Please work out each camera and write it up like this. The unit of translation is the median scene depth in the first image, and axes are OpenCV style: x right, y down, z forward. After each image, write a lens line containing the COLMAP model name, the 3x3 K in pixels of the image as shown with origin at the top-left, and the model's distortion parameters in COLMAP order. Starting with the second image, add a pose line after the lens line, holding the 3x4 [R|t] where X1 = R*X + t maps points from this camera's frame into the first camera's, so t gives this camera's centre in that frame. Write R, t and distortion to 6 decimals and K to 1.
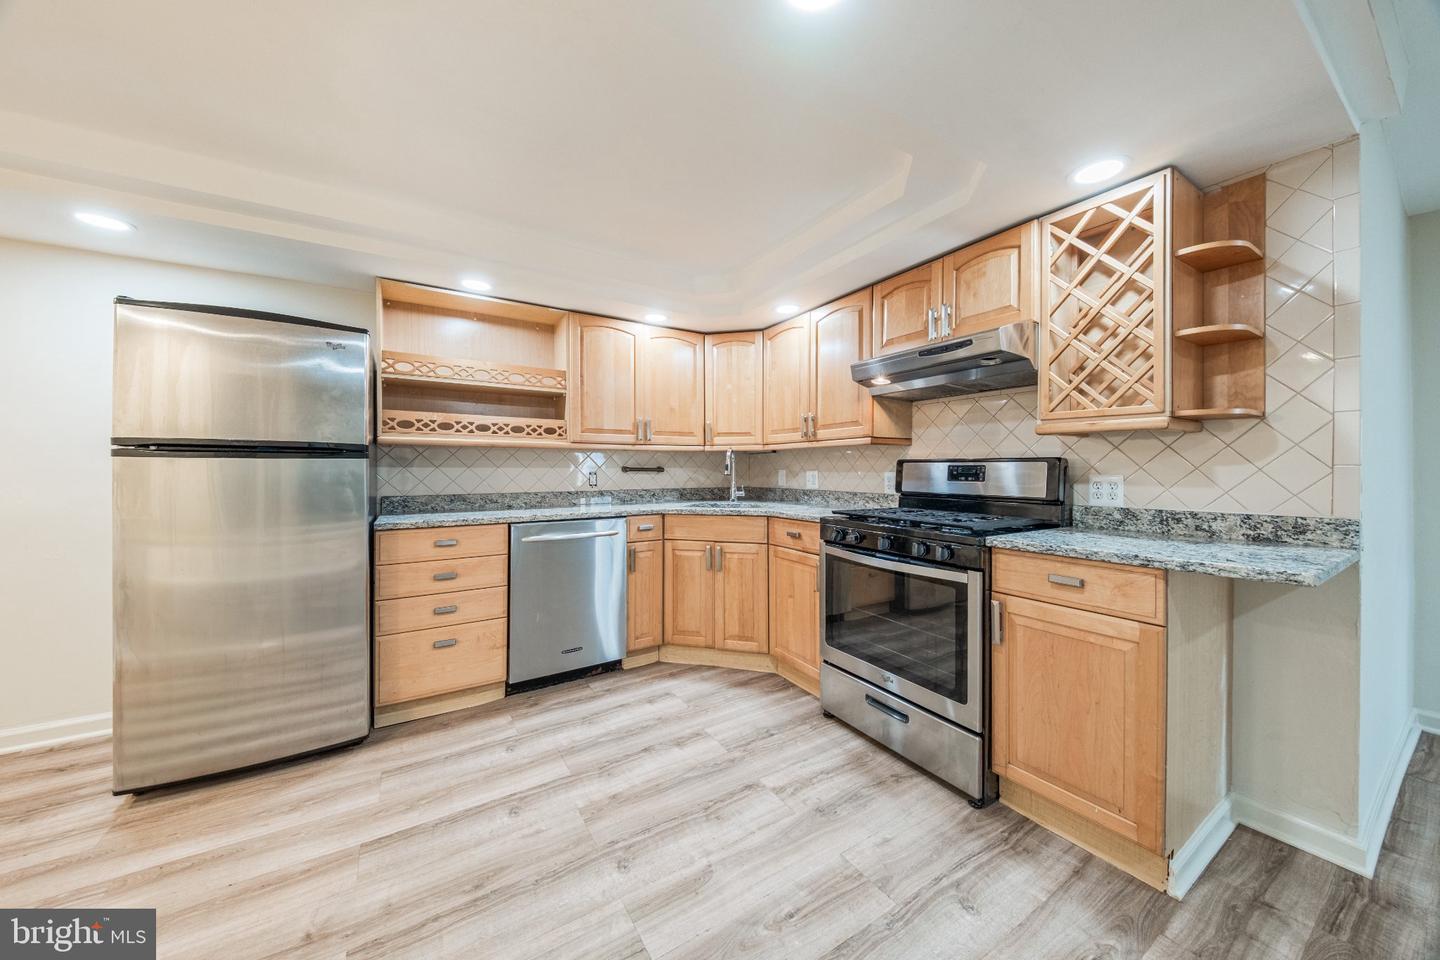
lens RADIAL K [[491.6, 0, 739.5], [0, 491.6, 470.7], [0, 0, 1]] dist [-0.000838, -0.000071]
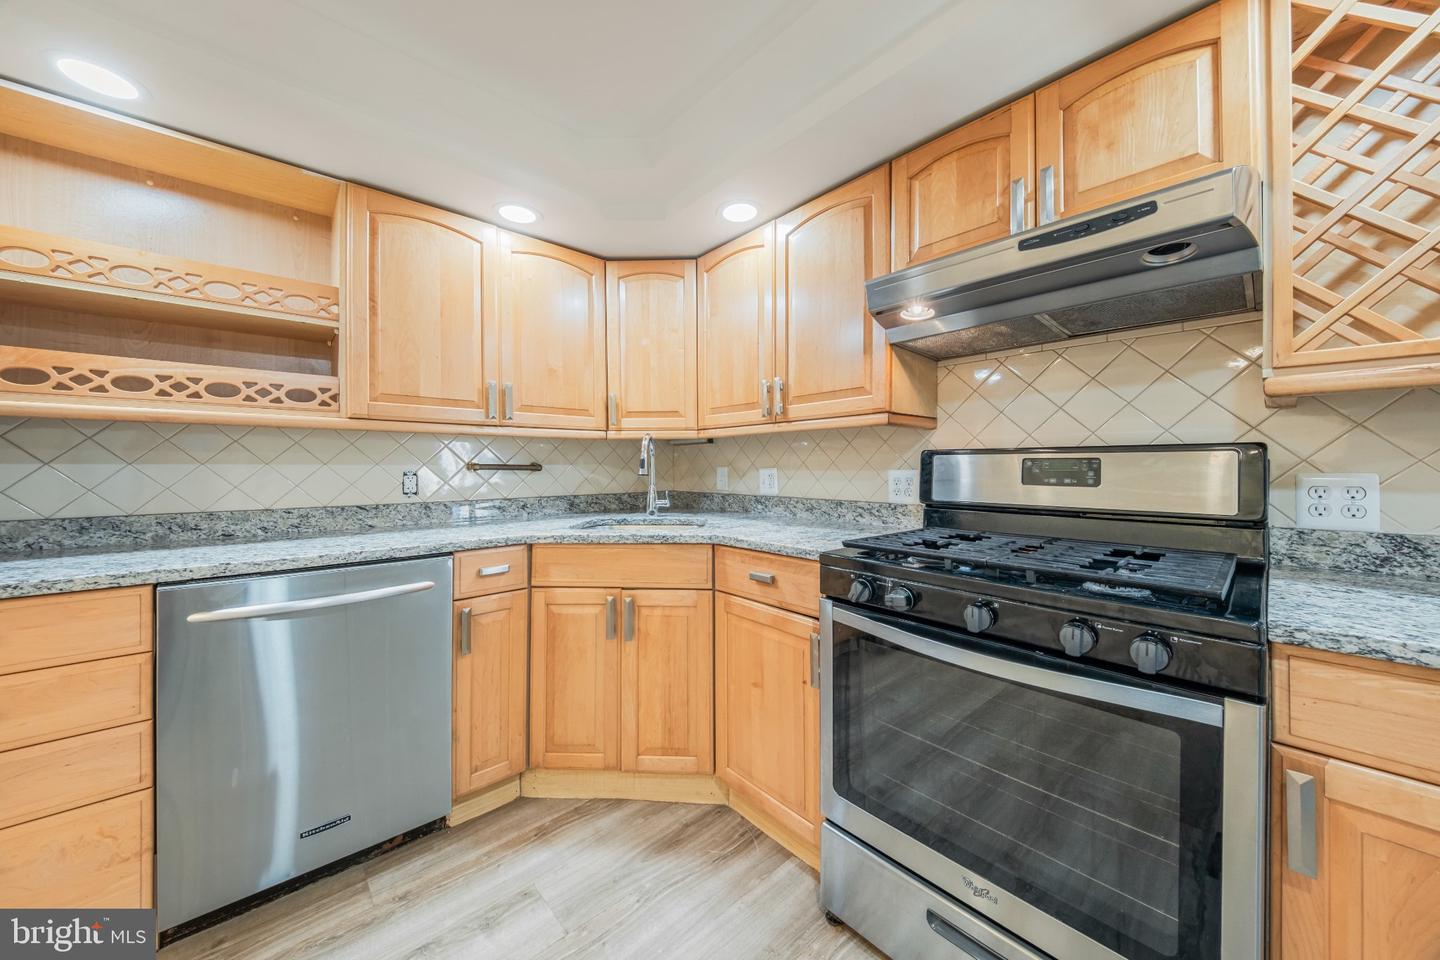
lens RADIAL K [[509.4, 0, 770.5], [0, 509.4, 464.8], [0, 0, 1]] dist [0.012967, -0.000120]
pose [[0.974787, -0.000931, 0.223135, -0.012307], [0.002715, 0.999967, -0.007688, 0.000765], [-0.223120, 0.008100, 0.974757, 0.359241]]
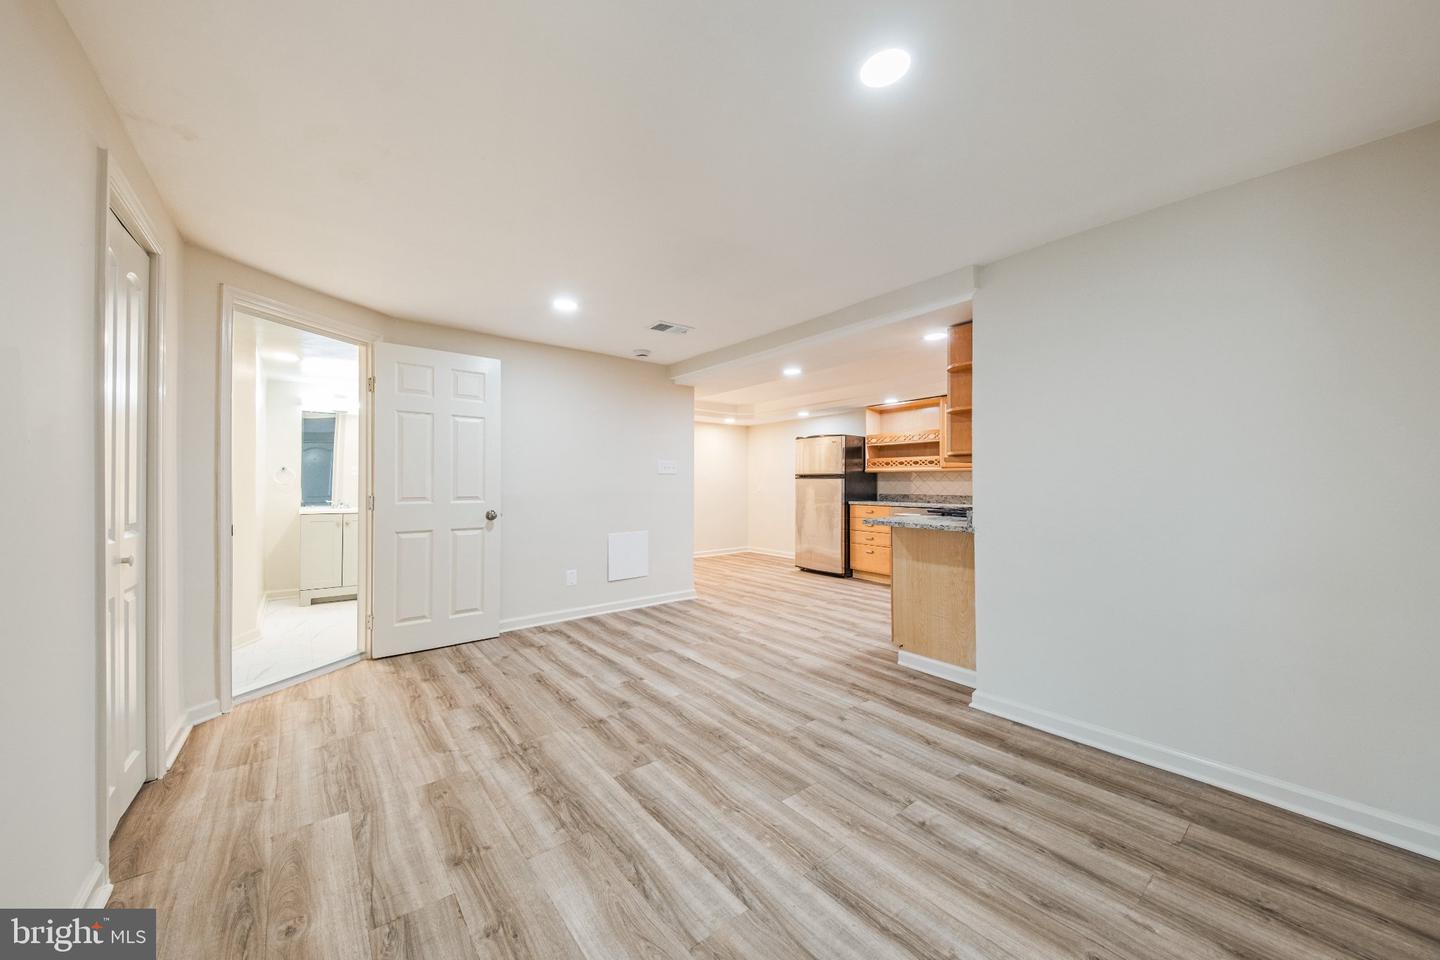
lens RADIAL K [[492.5, 0, 720.4], [0, 492.5, 488.4], [0, 0, 1]] dist [-0.006113, -0.000064]
pose [[0.125642, 0.002352, -0.992073, 1.508324], [-0.006768, 0.999976, 0.001514, 0.025623], [0.992052, 0.006525, 0.125655, -0.060694]]
